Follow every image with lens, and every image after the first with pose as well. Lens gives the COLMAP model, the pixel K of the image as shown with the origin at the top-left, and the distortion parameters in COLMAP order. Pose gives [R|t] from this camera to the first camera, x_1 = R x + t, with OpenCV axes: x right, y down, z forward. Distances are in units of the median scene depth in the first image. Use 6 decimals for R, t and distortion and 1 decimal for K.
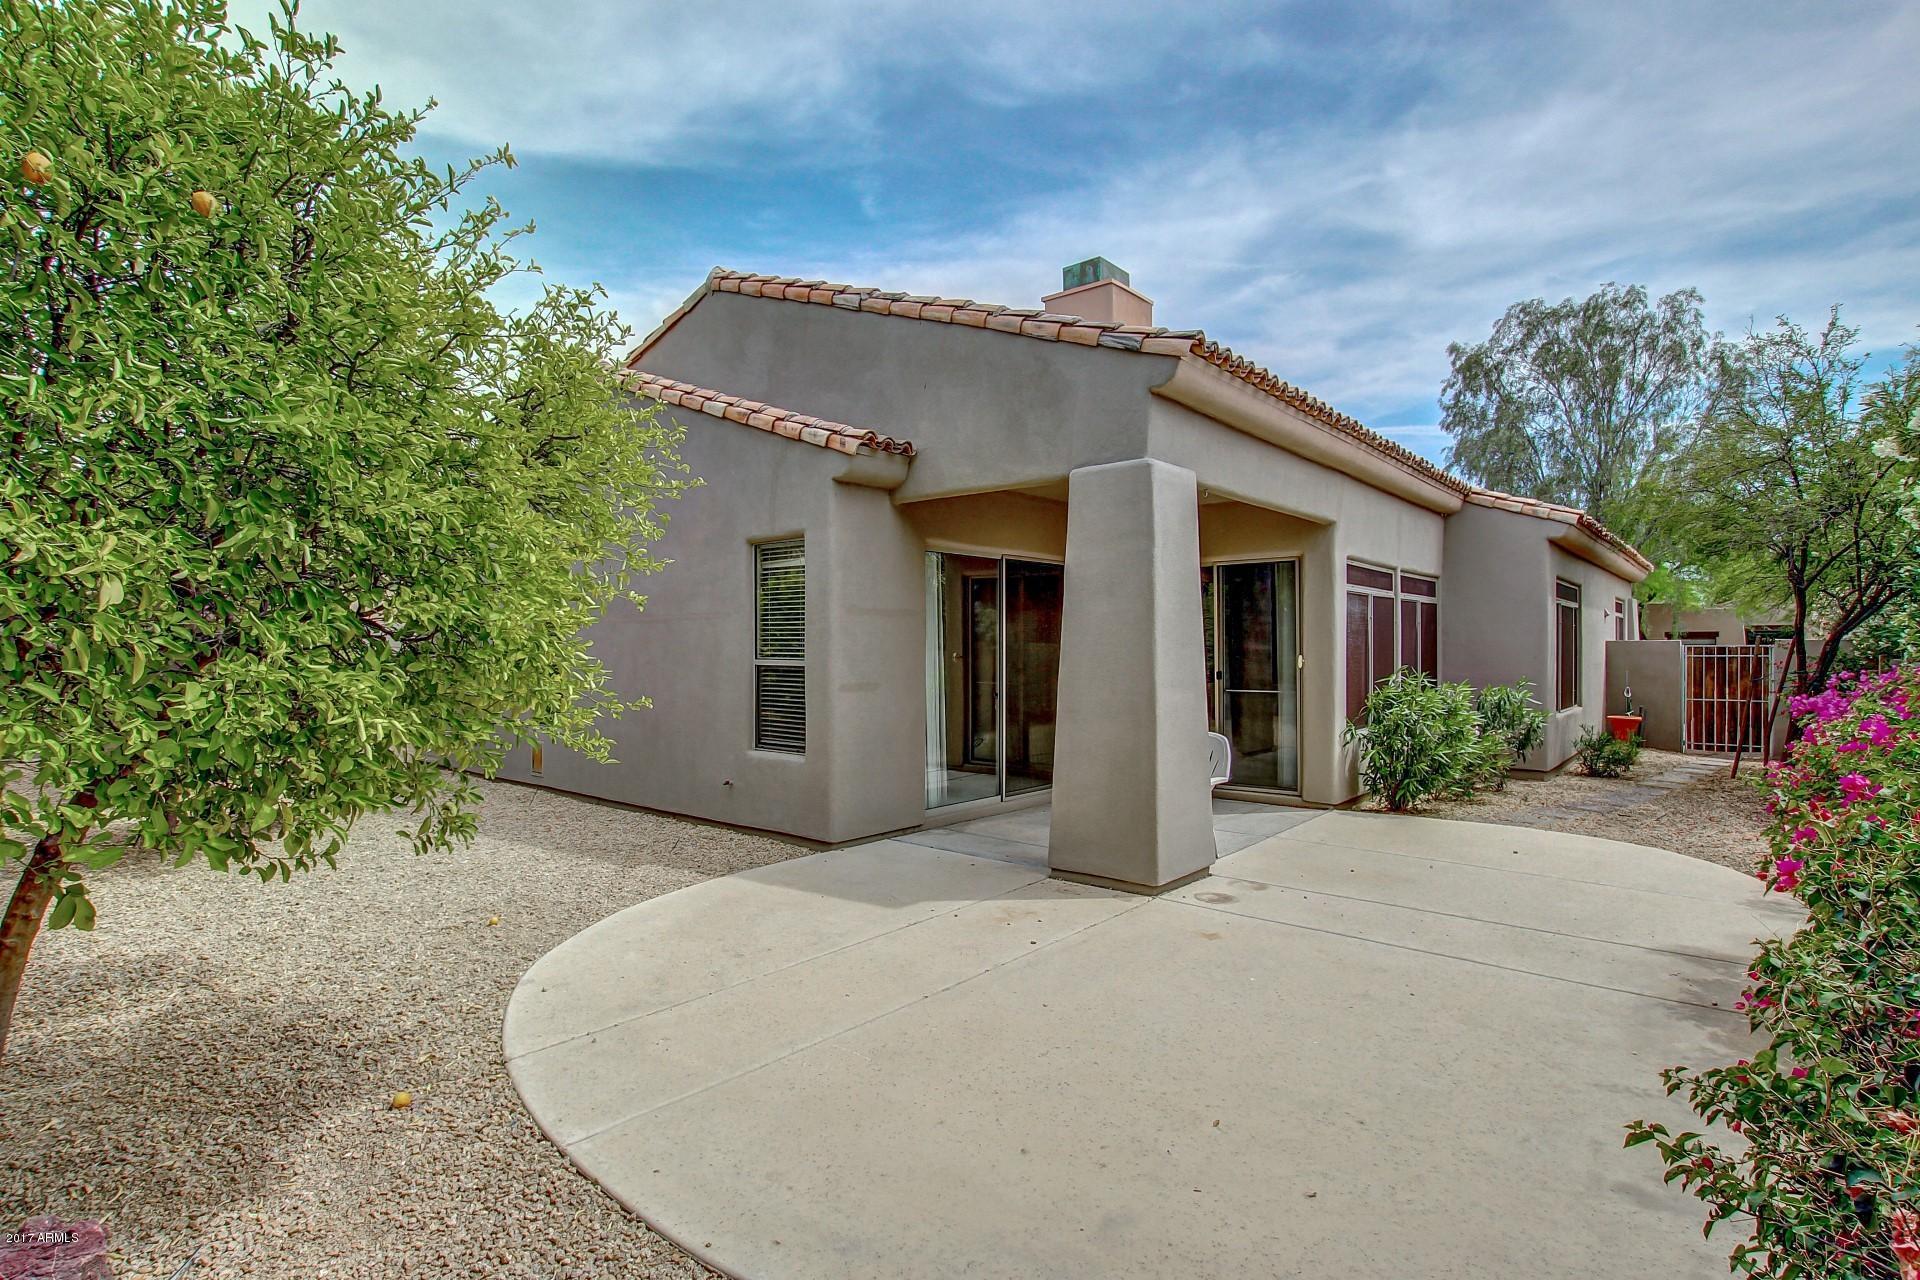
lens RADIAL K [[917.2, 0, 956.8], [0, 917.2, 645.6], [0, 0, 1]] dist [-0.018561, 0.000290]
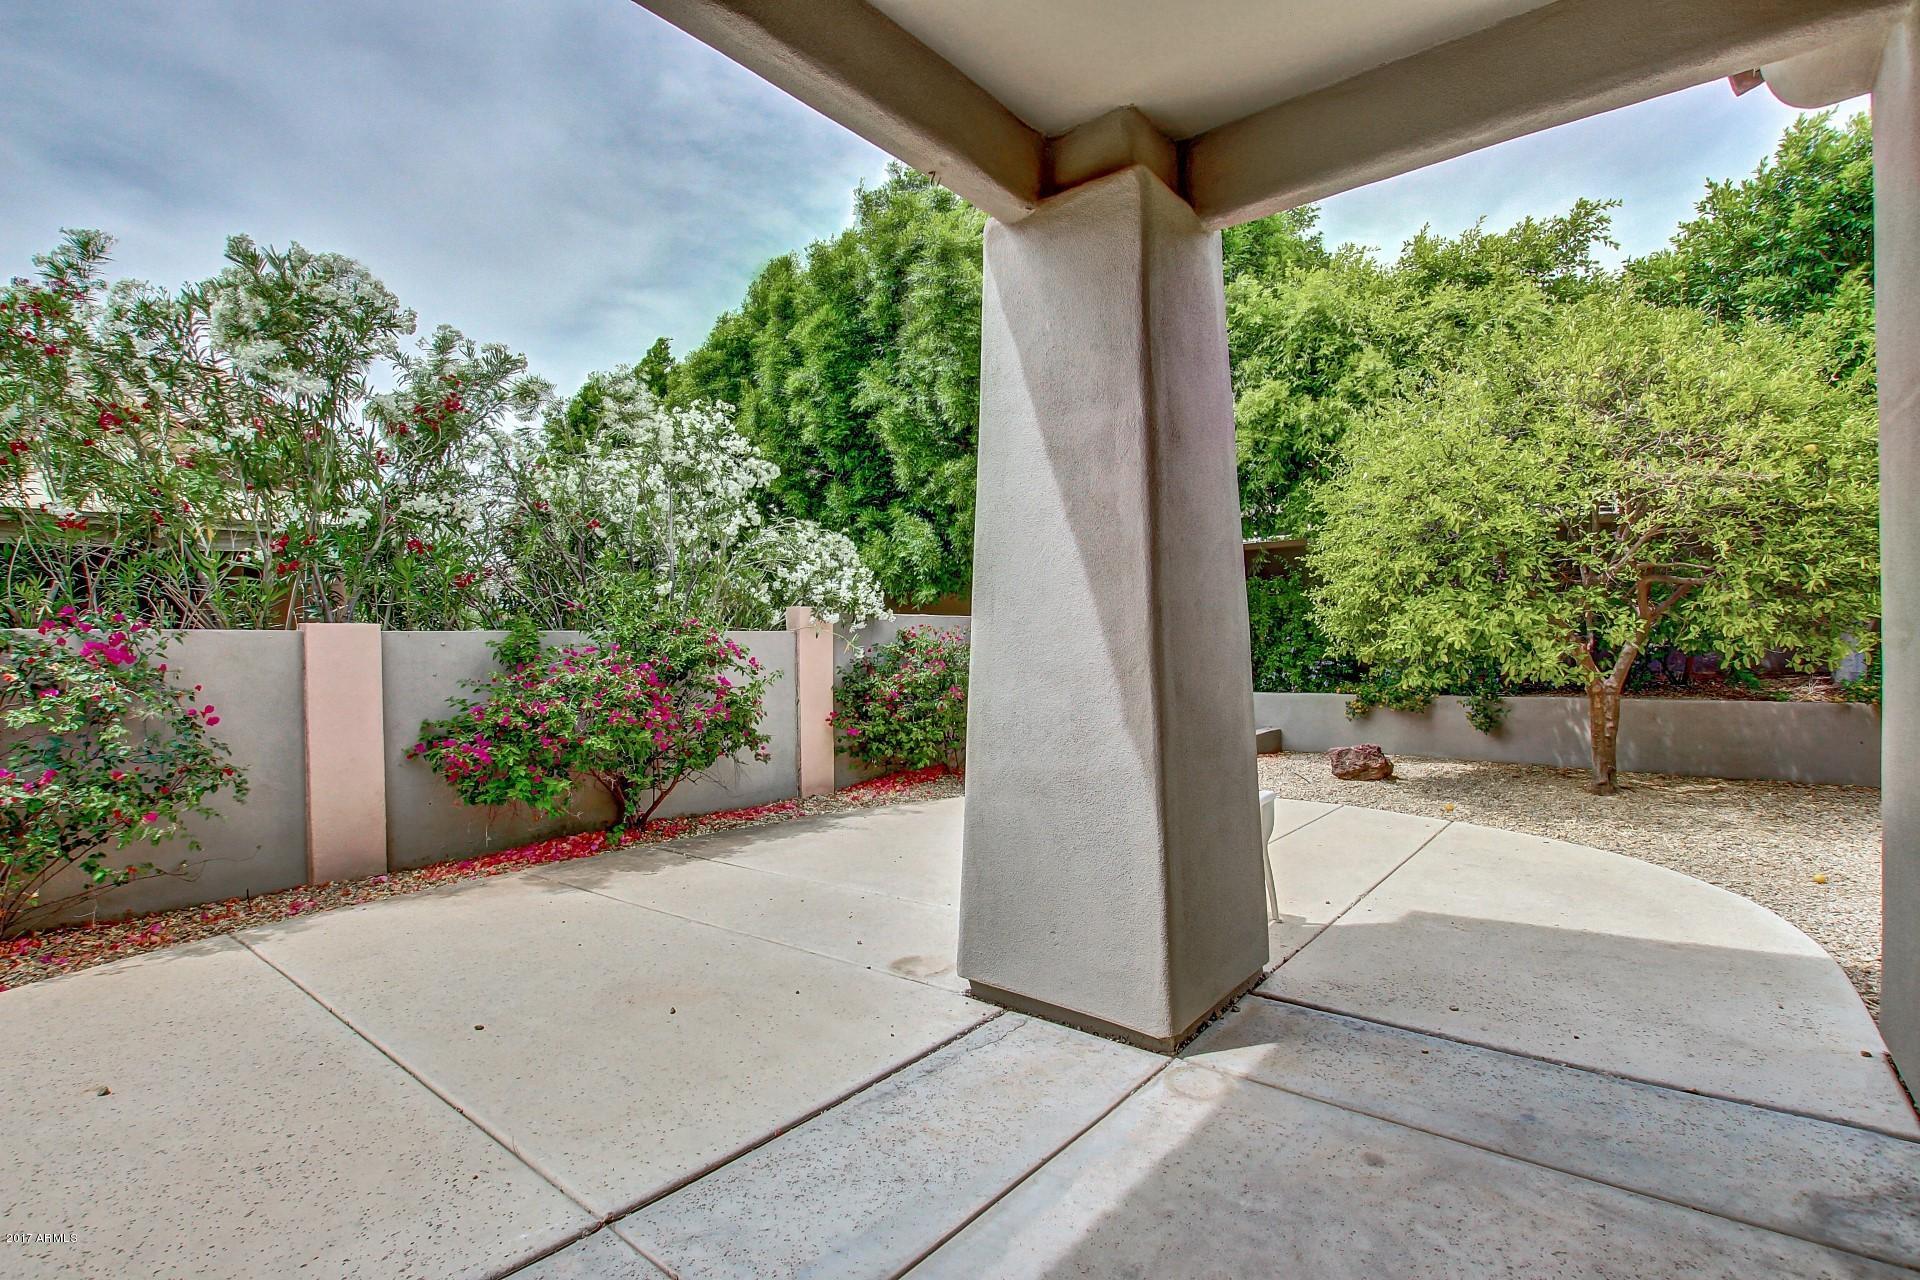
lens RADIAL K [[900.8, 0, 967.8], [0, 900.8, 641.8], [0, 0, 1]] dist [-0.017744, -0.000636]
pose [[-0.999347, 0.011873, -0.034134, 0.345060], [0.011959, 0.999926, -0.002317, 0.062017], [0.034104, -0.002723, -0.999415, 1.794296]]
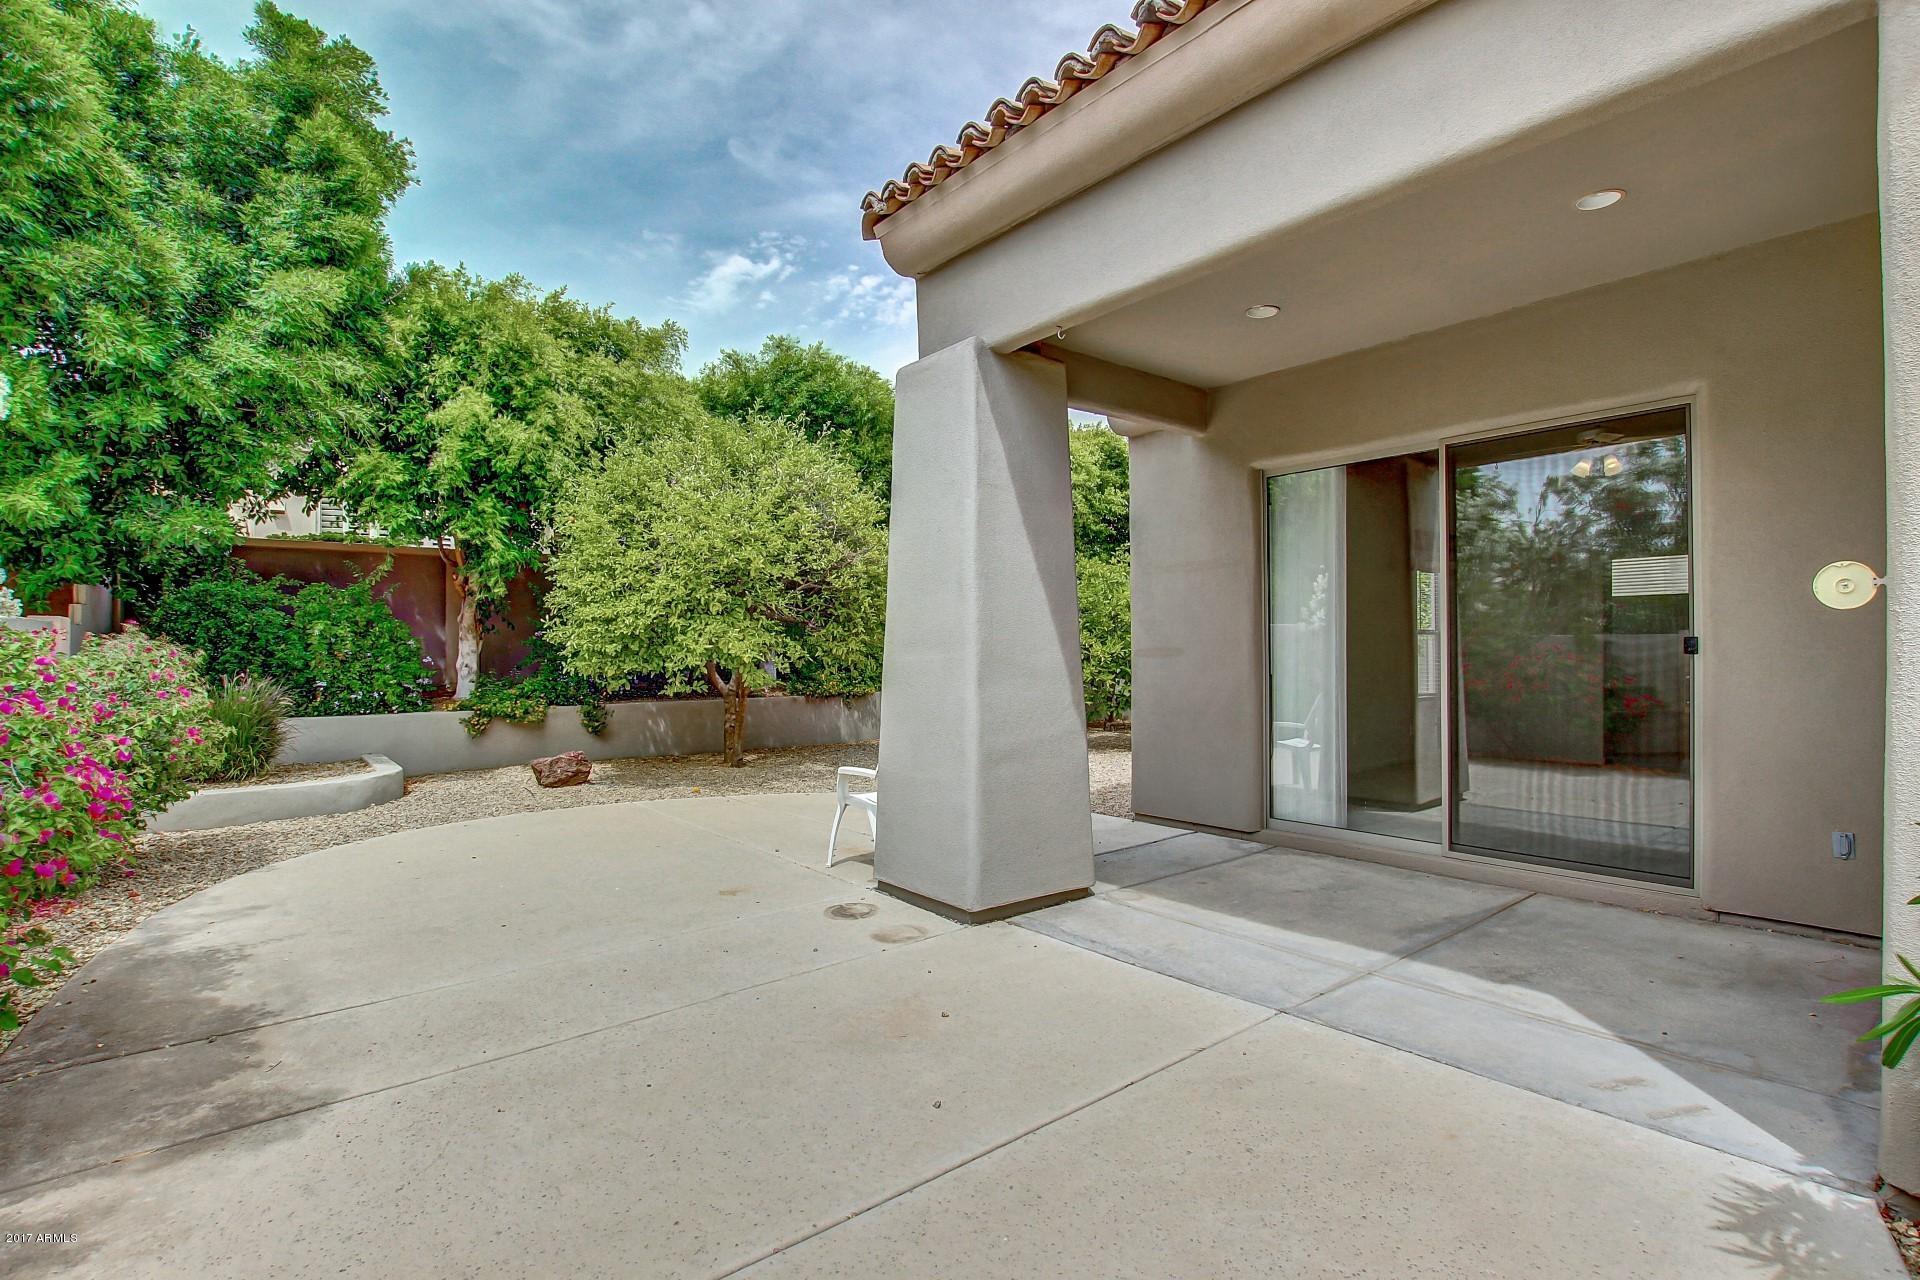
lens RADIAL K [[917.2, 0, 956.8], [0, 917.2, 645.6], [0, 0, 1]] dist [-0.018561, 0.000290]
pose [[-0.180876, -0.003977, -0.983498, 1.112587], [0.006807, 0.999963, -0.005296, 0.058633], [0.983482, -0.007652, -0.180842, 1.322901]]
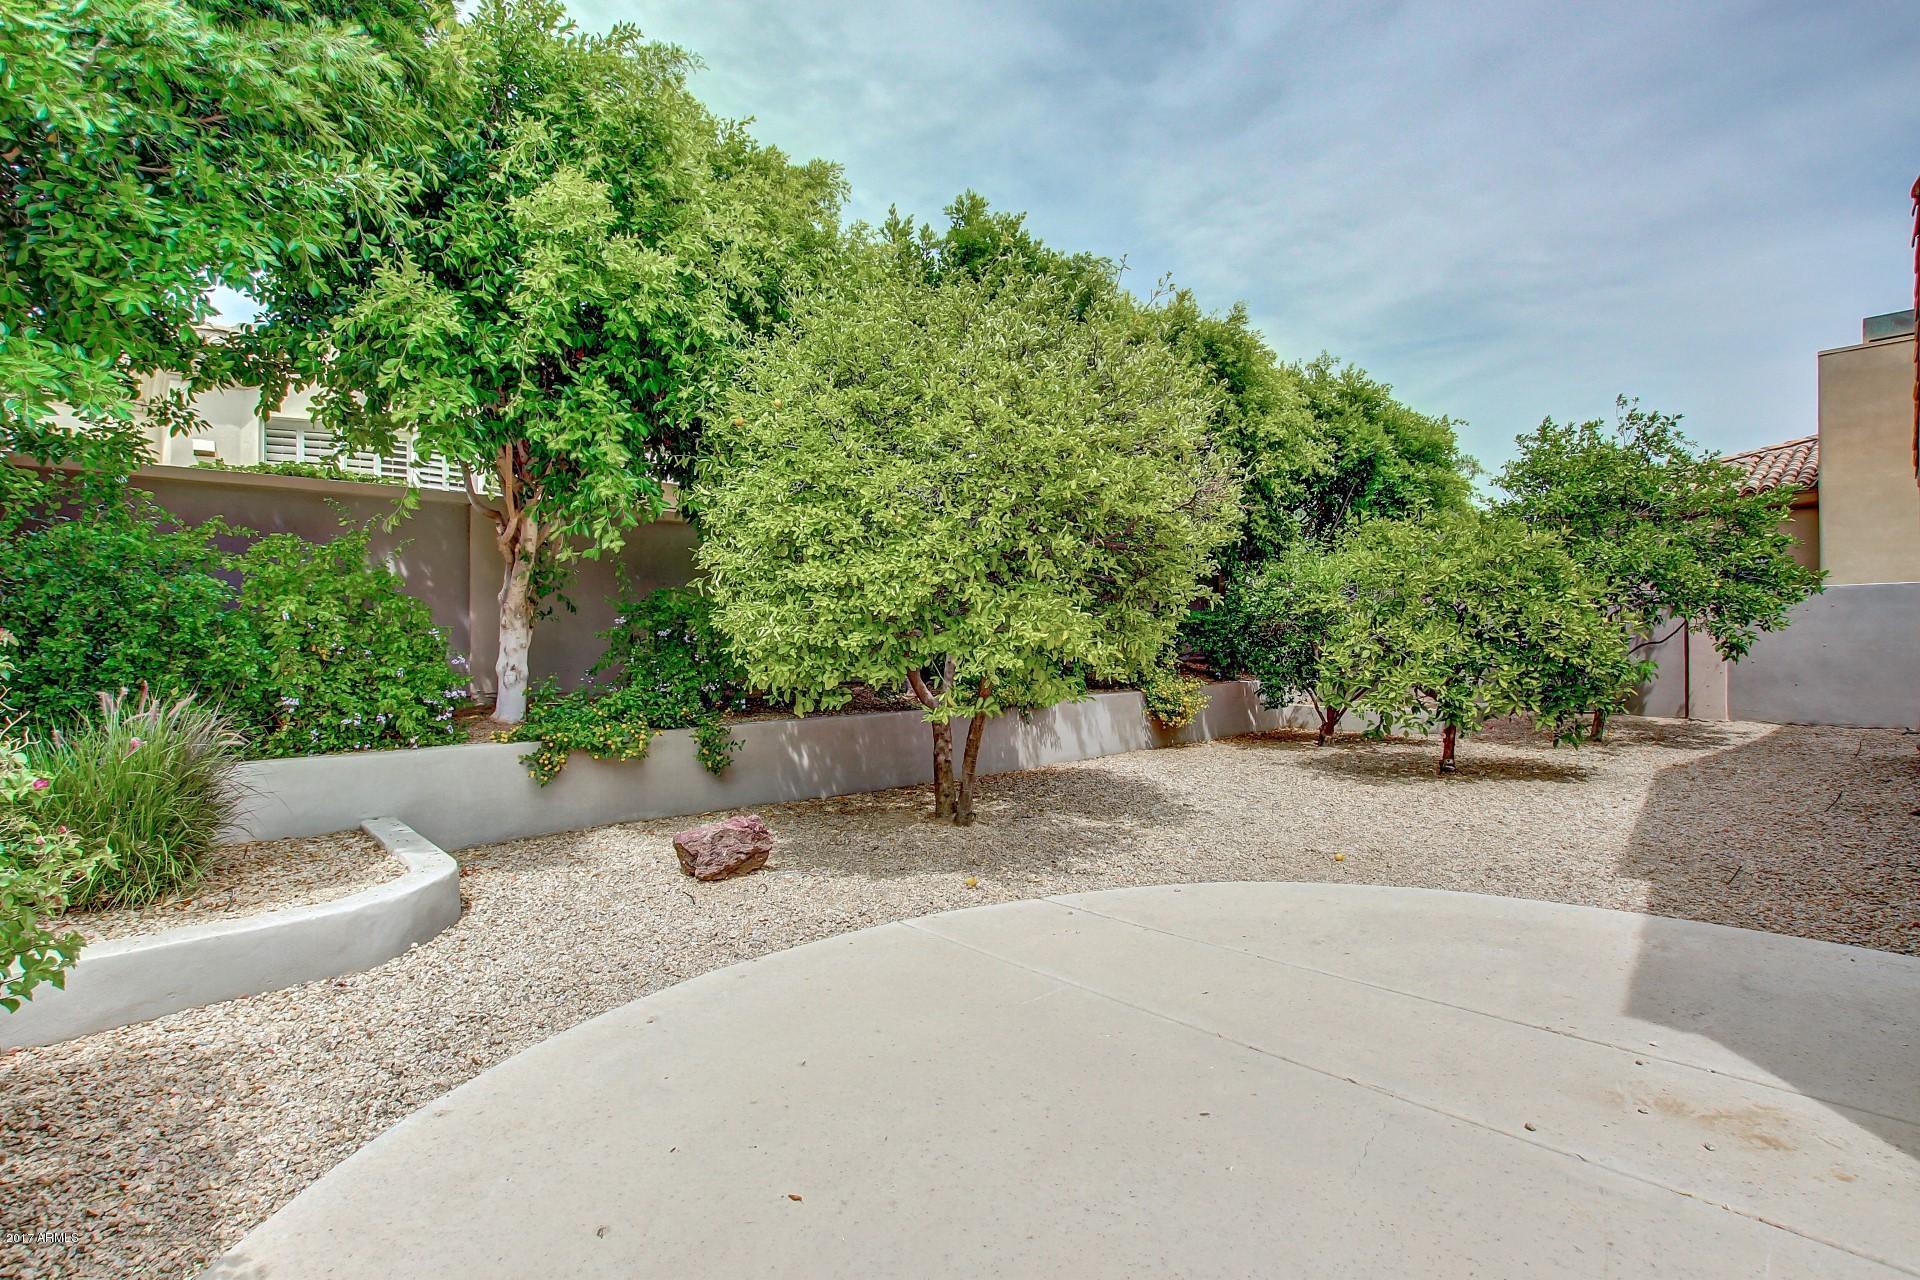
lens RADIAL K [[871.4, 0, 944.7], [0, 871.4, 645.9], [0, 0, 1]] dist [-0.033814, 0.006936]
pose [[-0.106990, 0.005305, -0.994246, 0.512435], [0.009911, 0.999942, 0.004269, 0.053467], [0.994211, -0.009398, -0.107036, 0.659798]]
